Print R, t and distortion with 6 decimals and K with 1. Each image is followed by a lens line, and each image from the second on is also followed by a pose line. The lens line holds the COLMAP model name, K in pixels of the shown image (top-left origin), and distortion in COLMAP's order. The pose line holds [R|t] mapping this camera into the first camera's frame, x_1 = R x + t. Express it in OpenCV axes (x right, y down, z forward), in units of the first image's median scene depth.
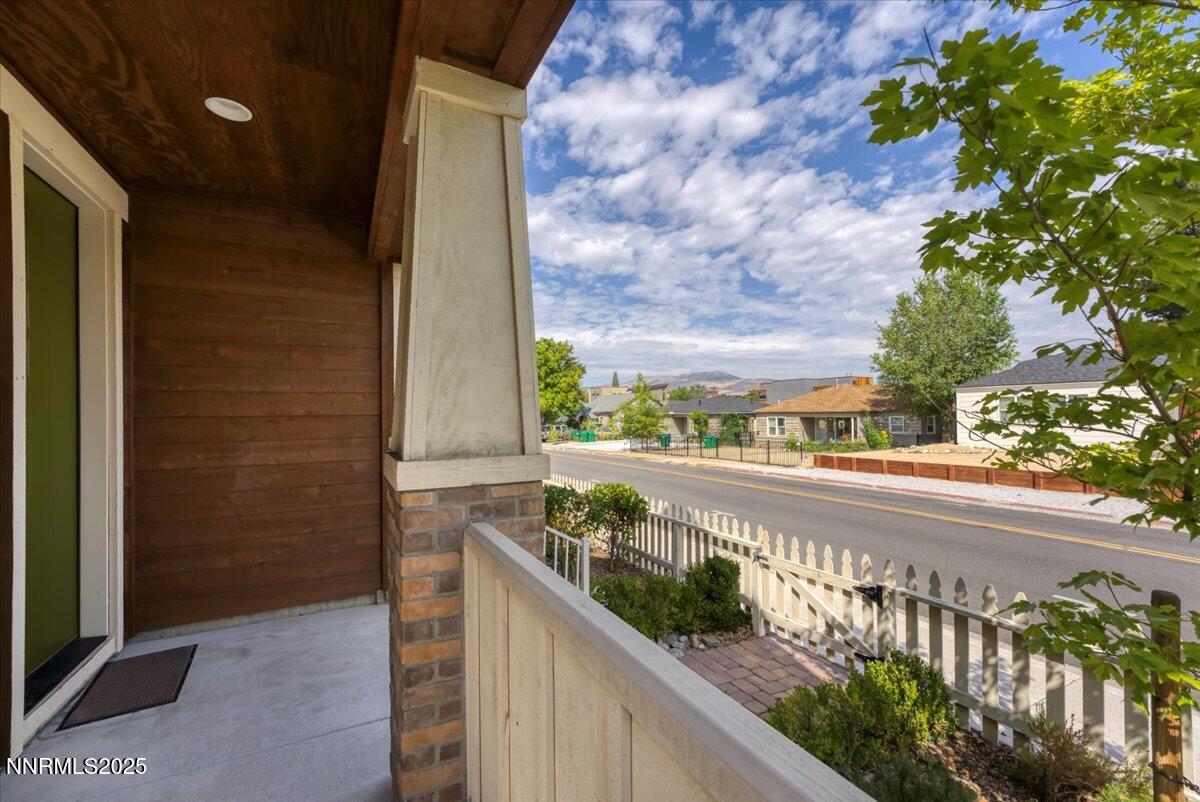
lens RADIAL K [[481.4, 0, 593.1], [0, 481.4, 409.8], [0, 0, 1]] dist [-0.020869, 0.007450]
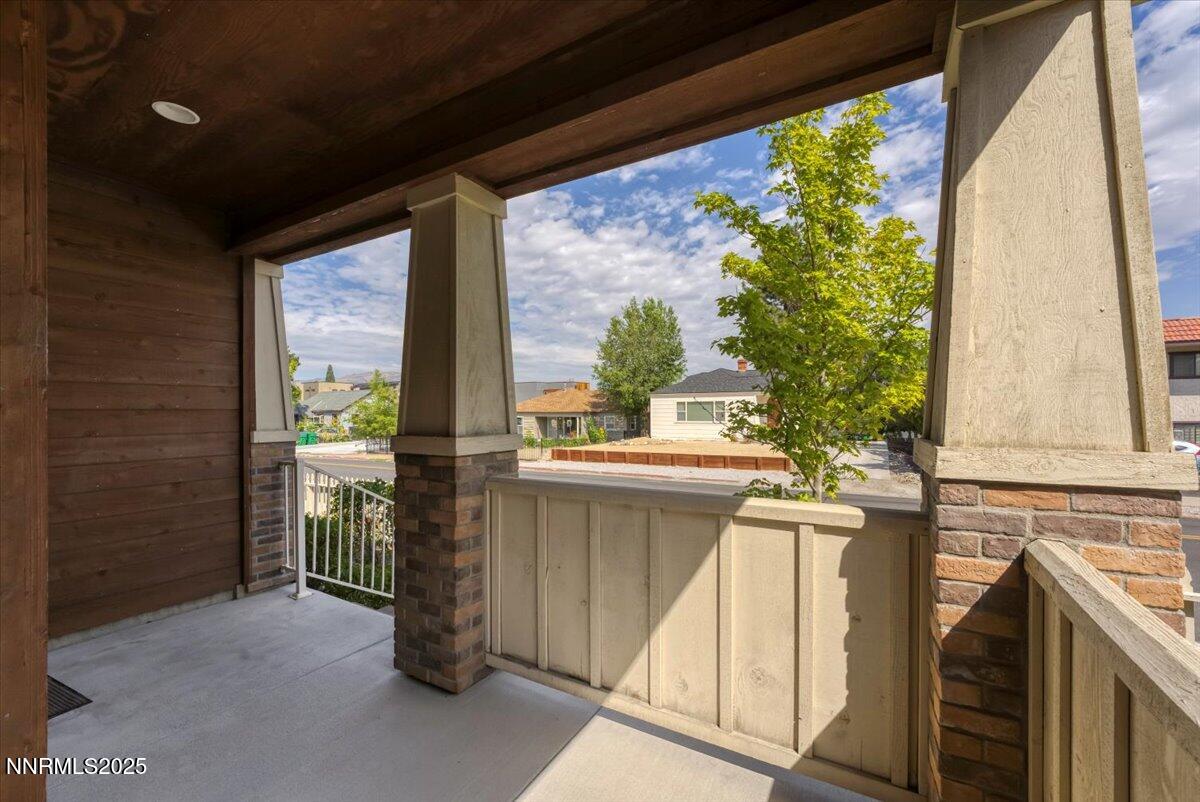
lens RADIAL K [[486.9, 0, 600.5], [0, 486.9, 410.1], [0, 0, 1]] dist [0.000209, 0.000289]
pose [[0.844879, 0.009945, 0.534865, -0.362586], [-0.010485, 0.999943, -0.002030, 0.006290], [-0.534855, -0.003893, 0.844935, -0.265964]]
